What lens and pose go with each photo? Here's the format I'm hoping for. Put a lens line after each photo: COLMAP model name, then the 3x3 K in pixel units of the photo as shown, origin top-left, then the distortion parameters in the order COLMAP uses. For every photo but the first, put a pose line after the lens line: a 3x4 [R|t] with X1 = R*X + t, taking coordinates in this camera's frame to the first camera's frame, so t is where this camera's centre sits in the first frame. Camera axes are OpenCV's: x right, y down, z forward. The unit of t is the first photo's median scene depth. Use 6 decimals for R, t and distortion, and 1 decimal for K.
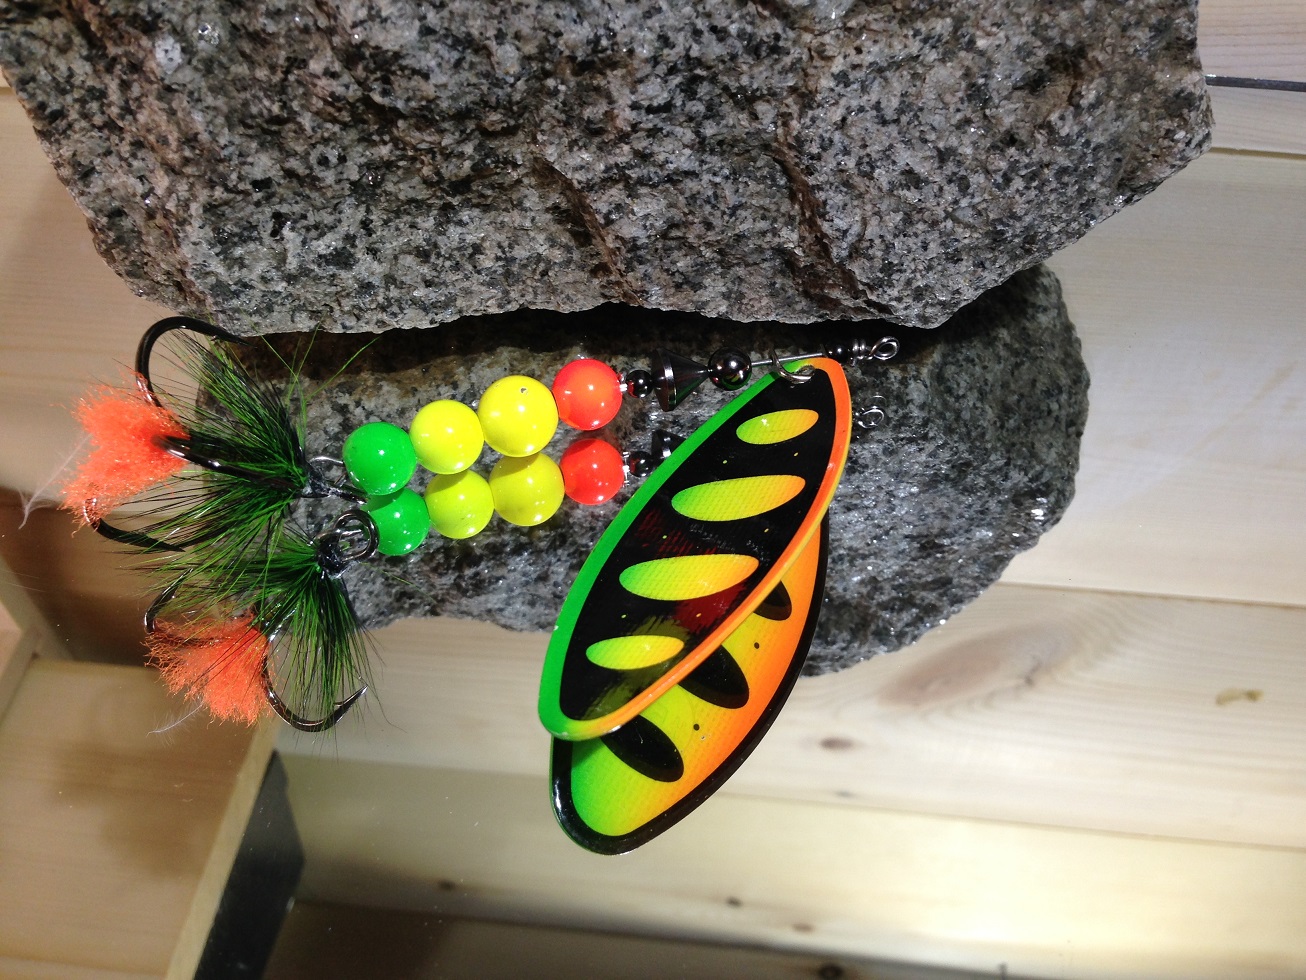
lens RADIAL K [[1220.2, 0, 660.5], [0, 1220.2, 508.7], [0, 0, 1]] dist [0.073978, 0.008074]
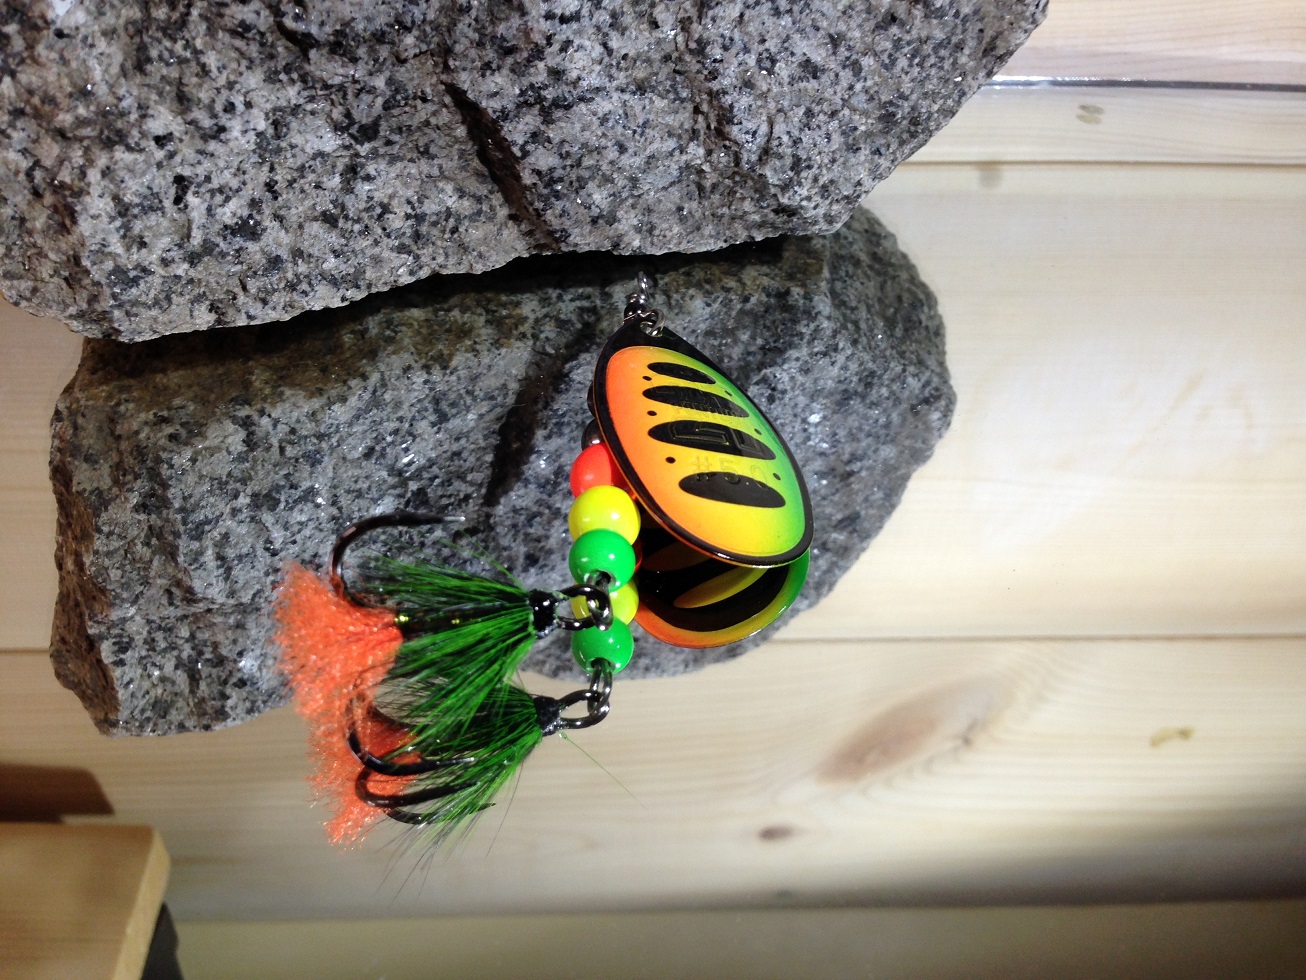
lens RADIAL K [[1218.0, 0, 663.1], [0, 1218.0, 499.4], [0, 0, 1]] dist [0.132673, -0.250173]
pose [[0.943268, -0.201817, 0.263657, -0.247702], [0.234203, 0.967288, -0.097480, 0.147696], [-0.235359, 0.153700, 0.959678, 0.084986]]
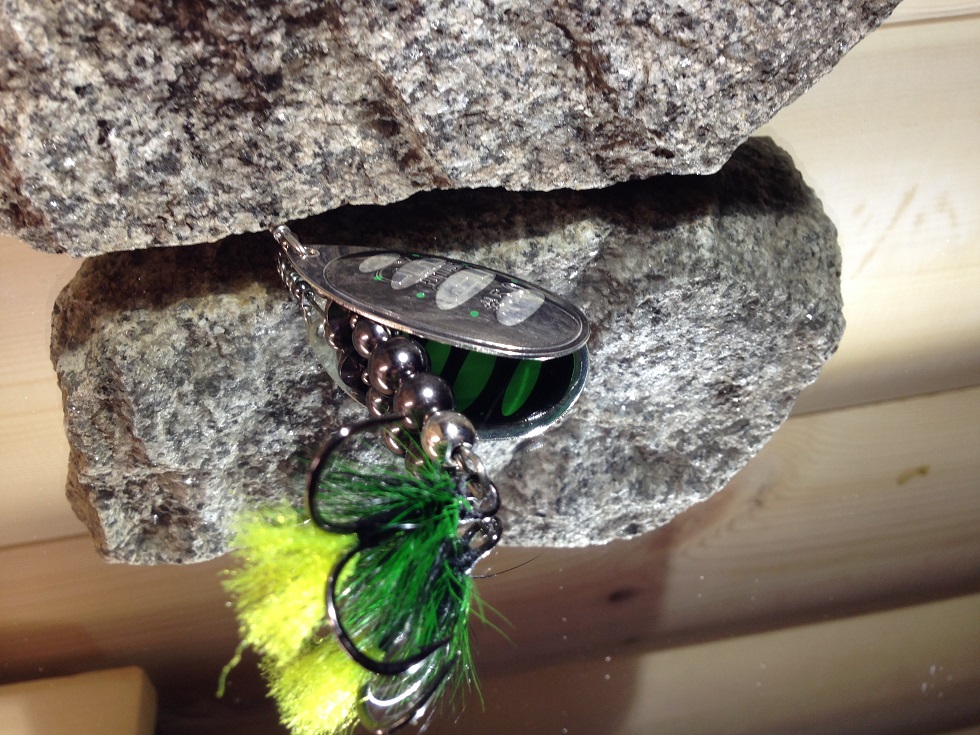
lens RADIAL K [[912.0, 0, 490.0], [0, 912.0, 367.5], [0, 0, 1]] dist [0.138633, -0.292672]
pose [[0.987677, -0.144210, 0.060802, -0.059274], [0.150728, 0.981073, -0.121557, 0.105049], [-0.042121, 0.129224, 0.990720, 0.219291]]
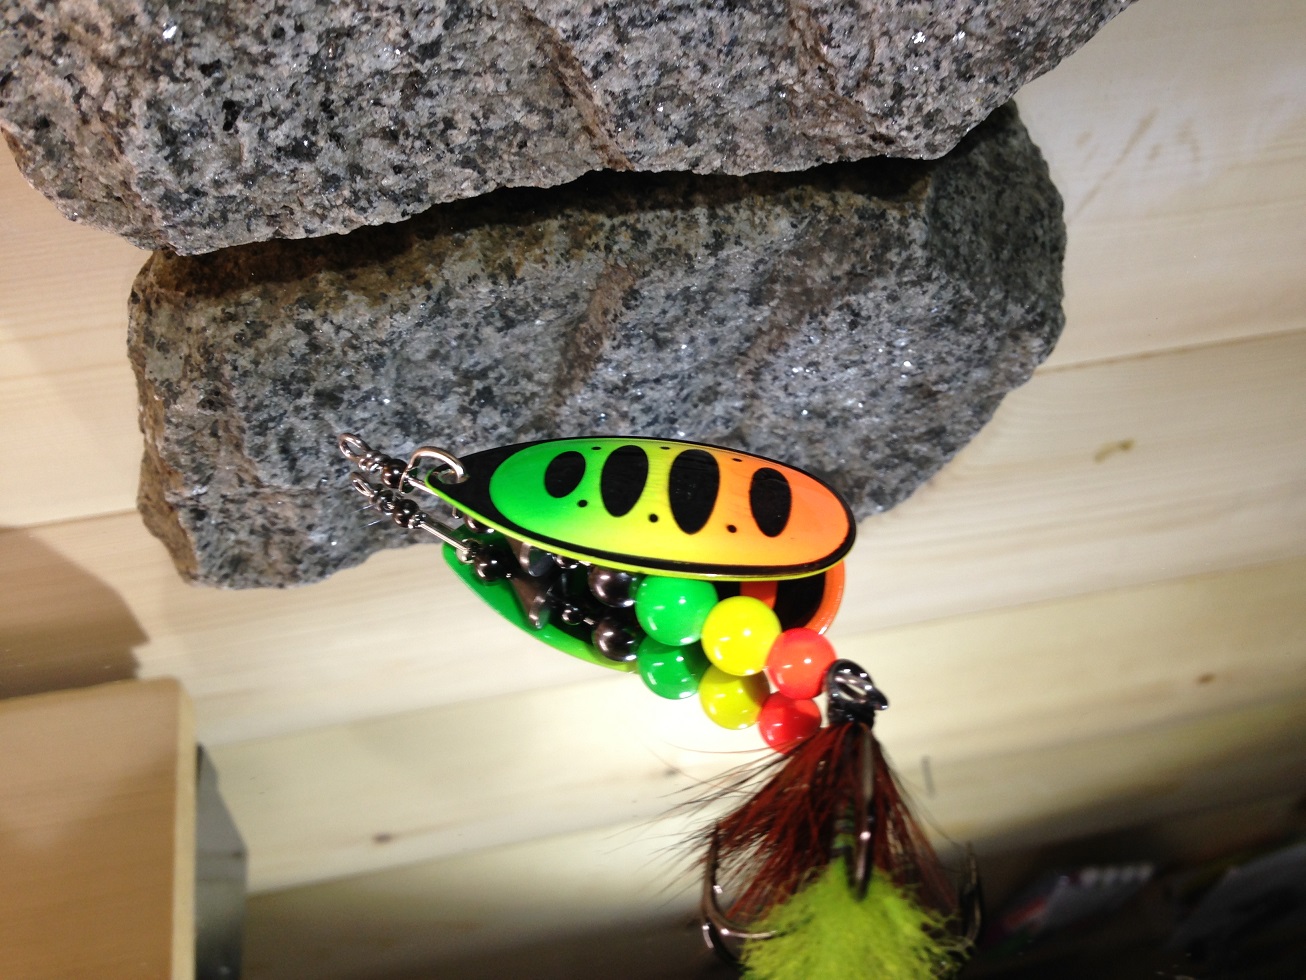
lens RADIAL K [[1218.0, 0, 663.1], [0, 1218.0, 499.4], [0, 0, 1]] dist [0.132673, -0.250173]
pose [[0.982320, -0.145712, 0.117542, -0.144752], [0.136802, 0.987310, 0.080655, 0.006820], [-0.127803, -0.063149, 0.989787, 0.078898]]
